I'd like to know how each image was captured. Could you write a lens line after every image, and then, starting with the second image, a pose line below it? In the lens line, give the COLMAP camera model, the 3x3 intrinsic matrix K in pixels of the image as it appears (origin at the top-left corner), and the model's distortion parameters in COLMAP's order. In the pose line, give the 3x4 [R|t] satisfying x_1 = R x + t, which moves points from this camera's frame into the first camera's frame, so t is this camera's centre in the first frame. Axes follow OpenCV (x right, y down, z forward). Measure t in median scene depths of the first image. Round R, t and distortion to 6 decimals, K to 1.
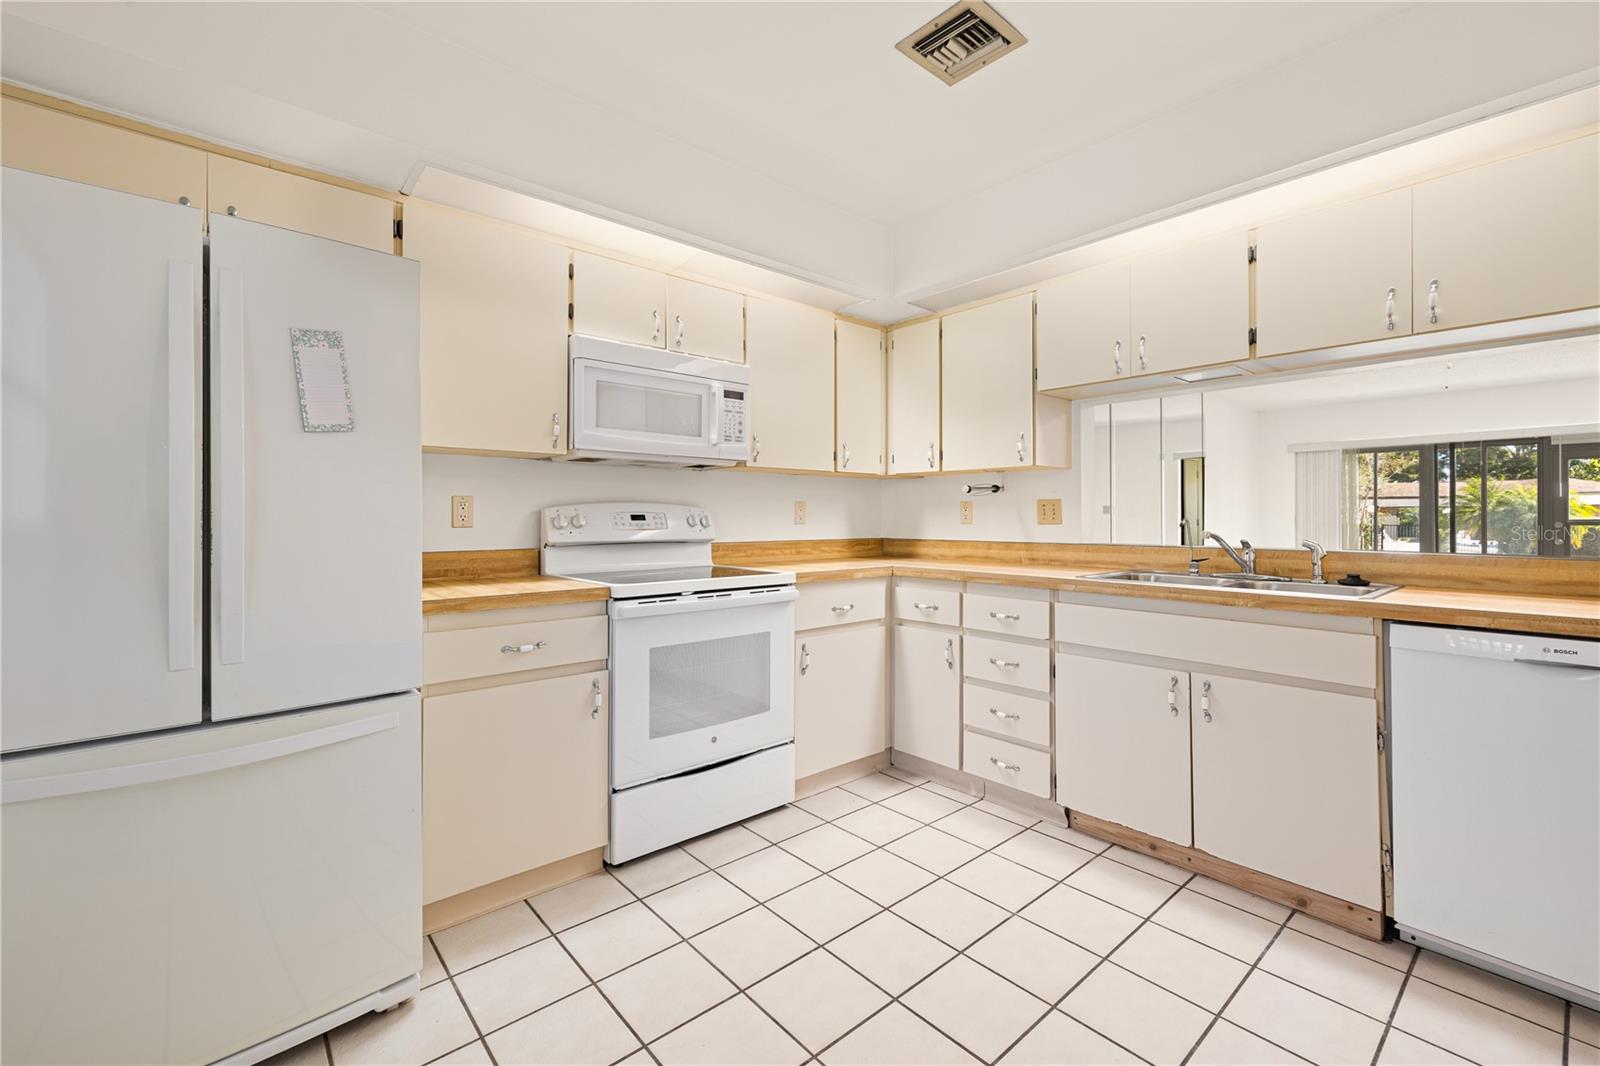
lens RADIAL K [[670.8, 0, 795.5], [0, 670.8, 521.8], [0, 0, 1]] dist [0.000716, 0.000034]
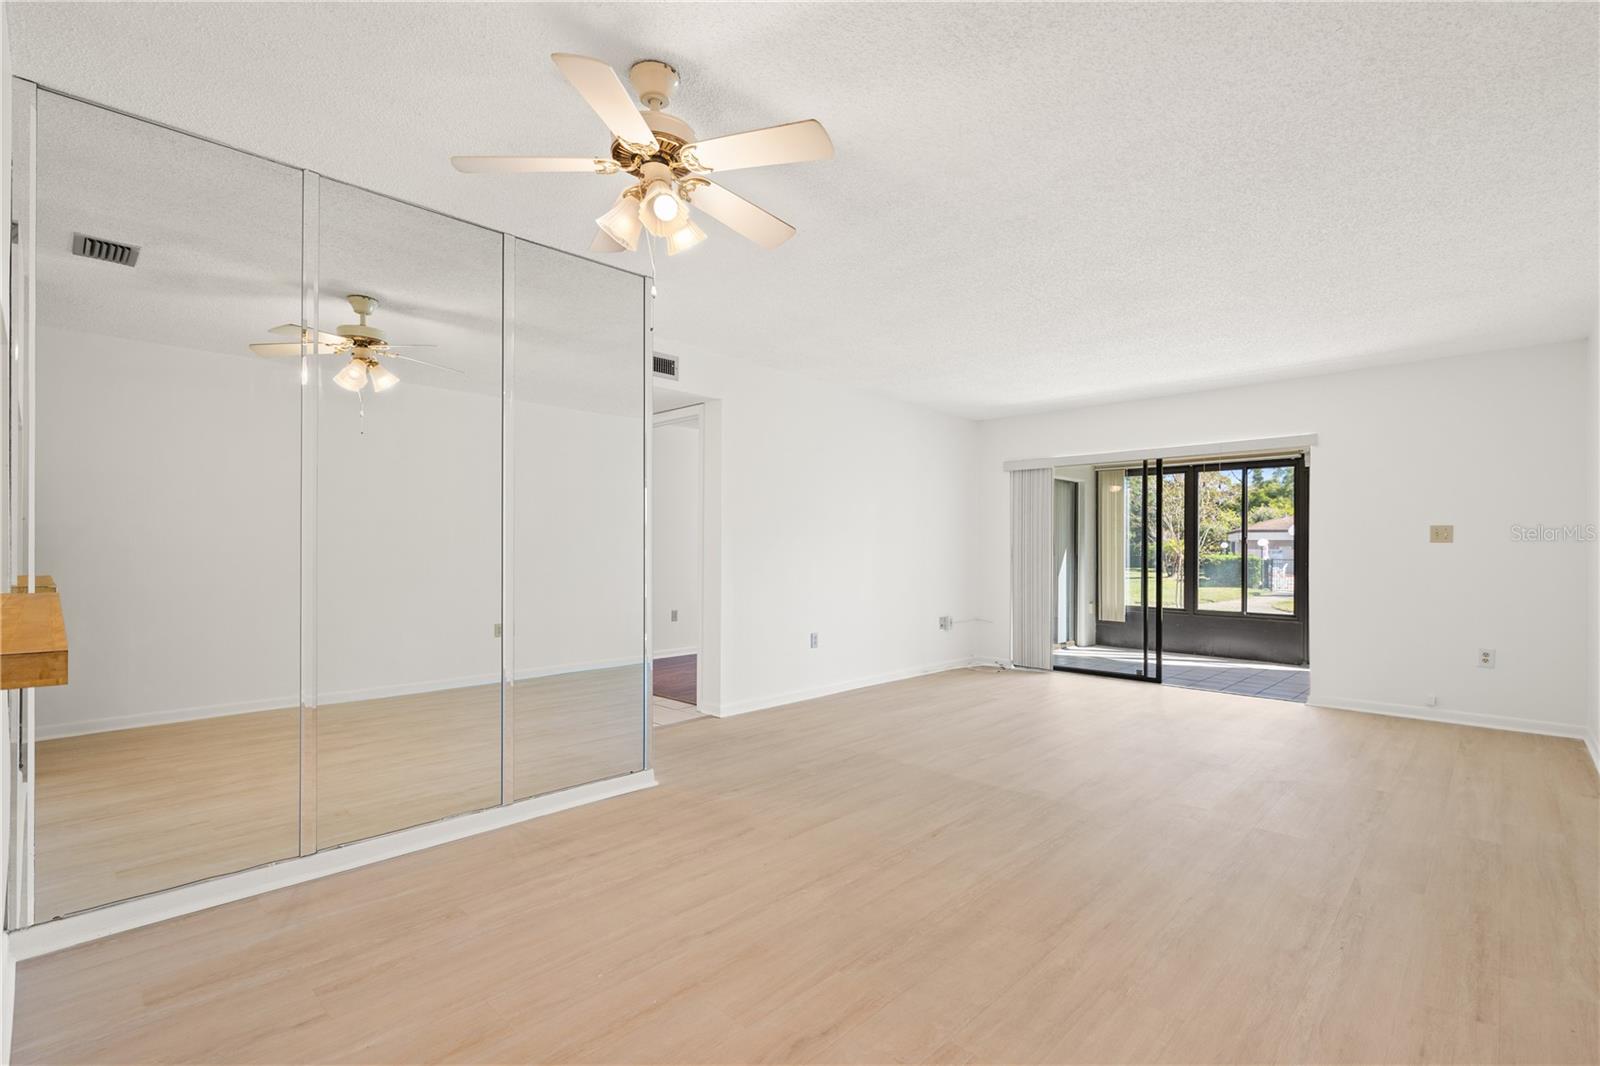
lens RADIAL K [[728.7, 0, 799.3], [0, 728.7, 554.8], [0, 0, 1]] dist [-0.003009, -0.000216]
pose [[0.995762, 0.003982, 0.091879, 1.143855], [-0.004157, 0.999990, 0.001718, -0.003491], [-0.091871, -0.002093, 0.995769, 0.378556]]
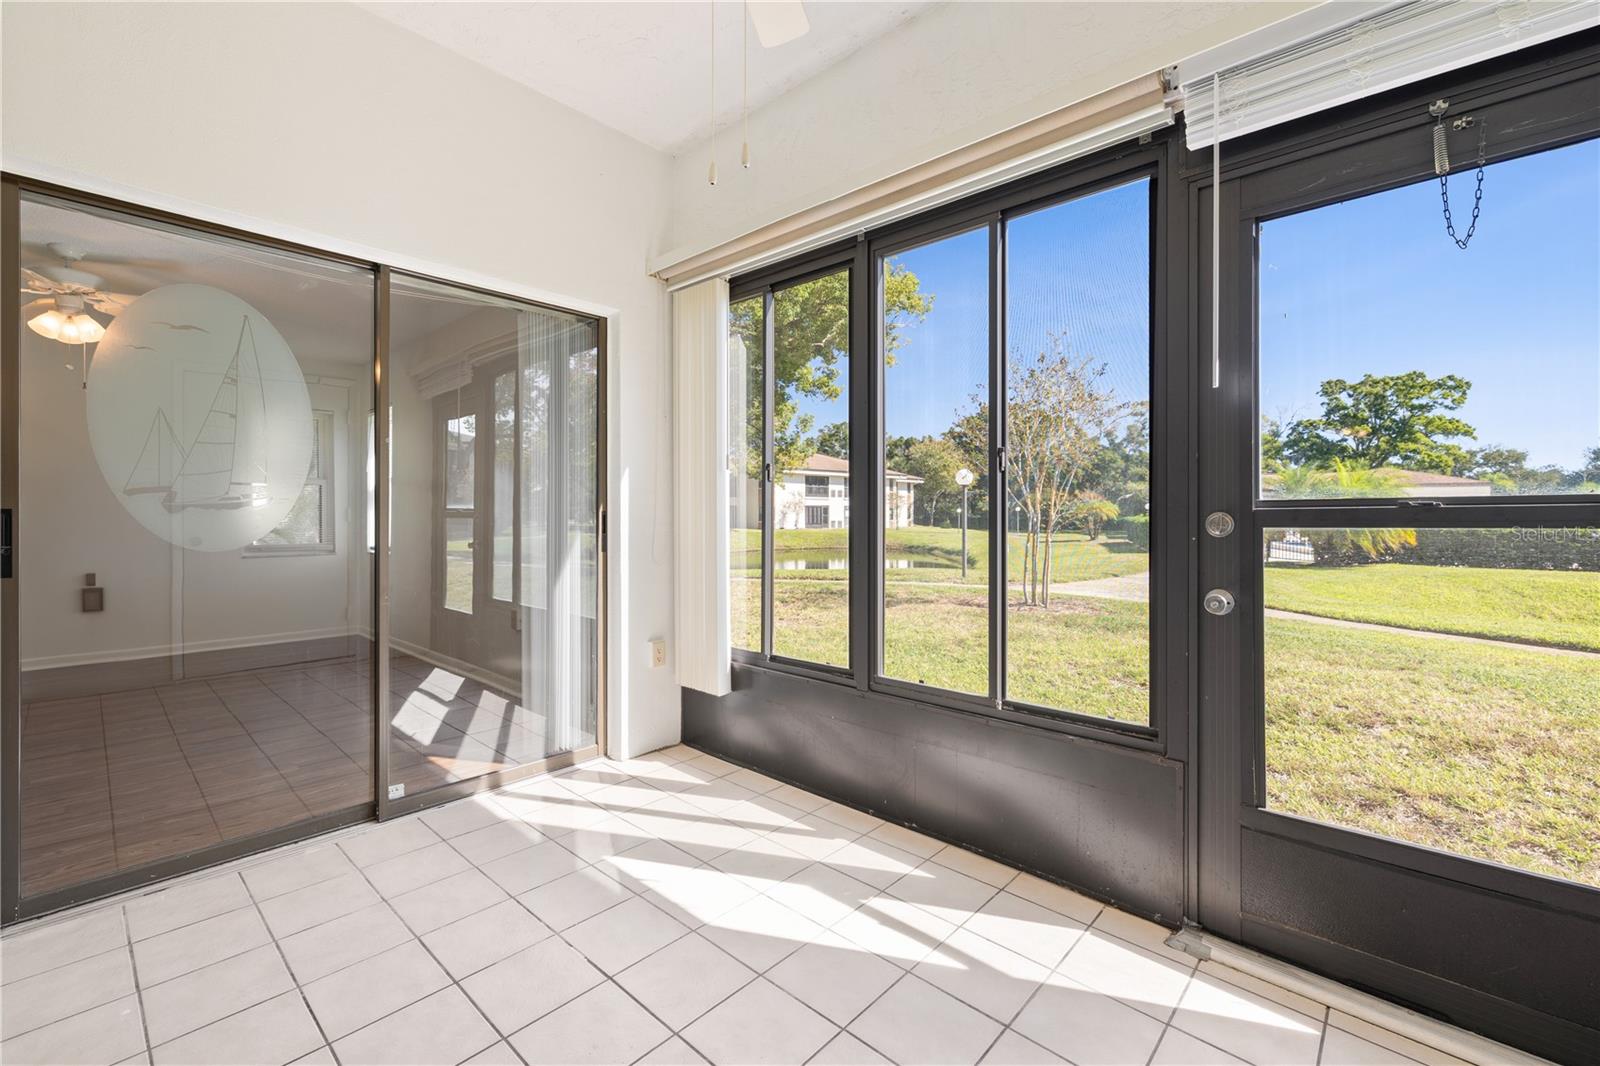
lens RADIAL K [[670.8, 0, 795.5], [0, 670.8, 521.8], [0, 0, 1]] dist [0.000716, 0.000034]
pose [[0.993716, -0.001799, 0.111921, 2.833608], [0.001119, 0.999981, 0.006144, 0.005377], [-0.111929, -0.005980, 0.993698, 2.321379]]
